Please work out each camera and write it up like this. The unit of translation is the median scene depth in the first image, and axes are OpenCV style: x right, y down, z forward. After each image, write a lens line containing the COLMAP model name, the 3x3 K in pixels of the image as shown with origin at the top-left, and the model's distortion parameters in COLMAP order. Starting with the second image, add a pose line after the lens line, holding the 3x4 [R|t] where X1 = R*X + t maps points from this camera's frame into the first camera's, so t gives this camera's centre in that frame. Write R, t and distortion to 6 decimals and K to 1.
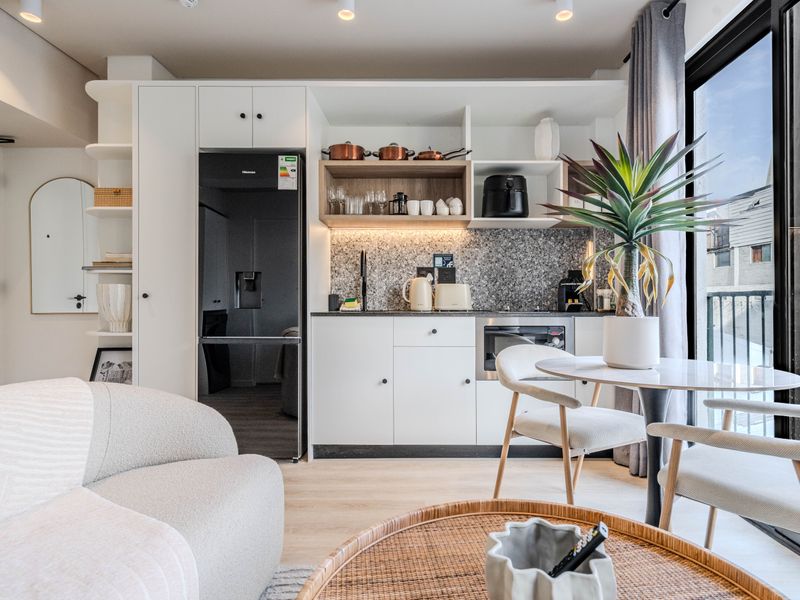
lens RADIAL K [[458.4, 0, 419.7], [0, 458.4, 303.0], [0, 0, 1]] dist [0.004591, 0.001549]
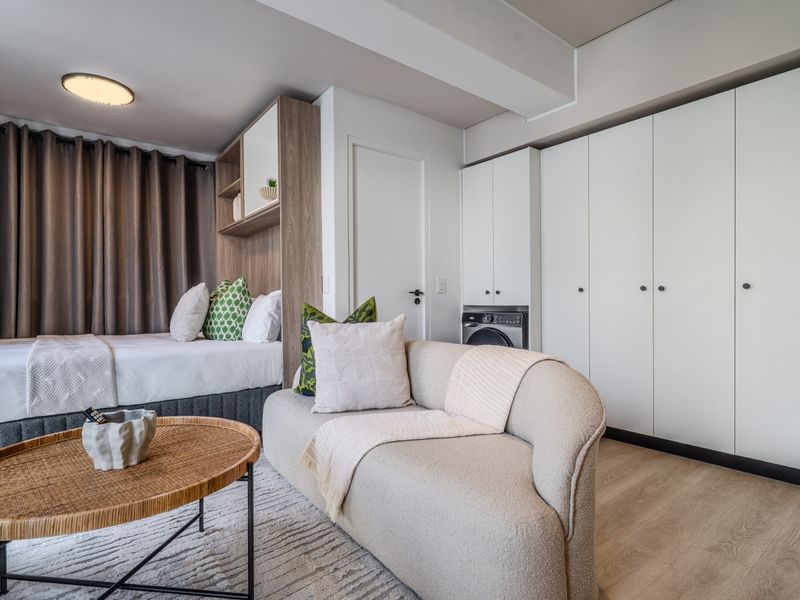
lens RADIAL K [[428.2, 0, 399.4], [0, 428.2, 306.3], [0, 0, 1]] dist [-0.001869, 0.001620]
pose [[-0.784983, 0.013538, -0.619369, 0.111885], [0.005935, 0.999880, 0.014333, 0.007328], [0.619489, 0.007575, -0.784969, 0.756498]]
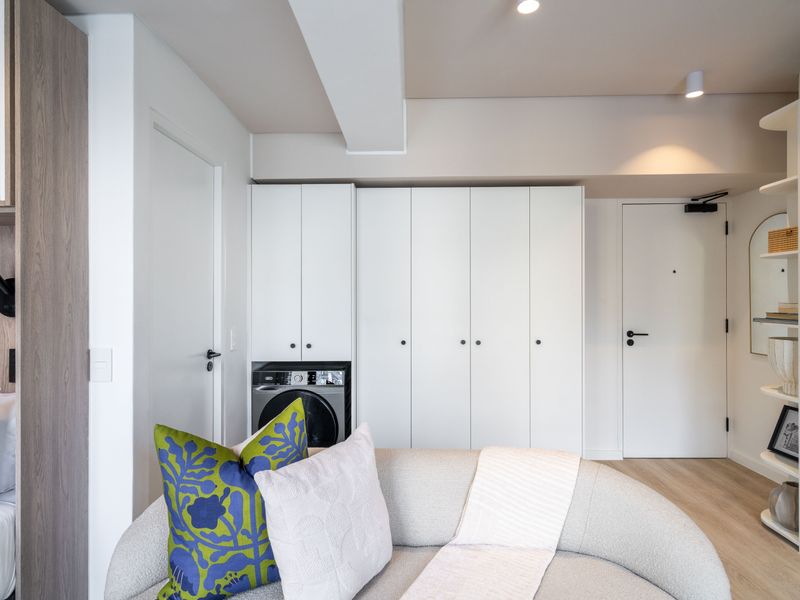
lens RADIAL K [[453.8, 0, 400.7], [0, 453.8, 295.7], [0, 0, 1]] dist [0.002942, -0.000023]
pose [[-0.012222, -0.003620, -0.999919, 0.197541], [0.003390, 0.999988, -0.003662, -0.113980], [0.999920, -0.003434, -0.012210, 0.257433]]
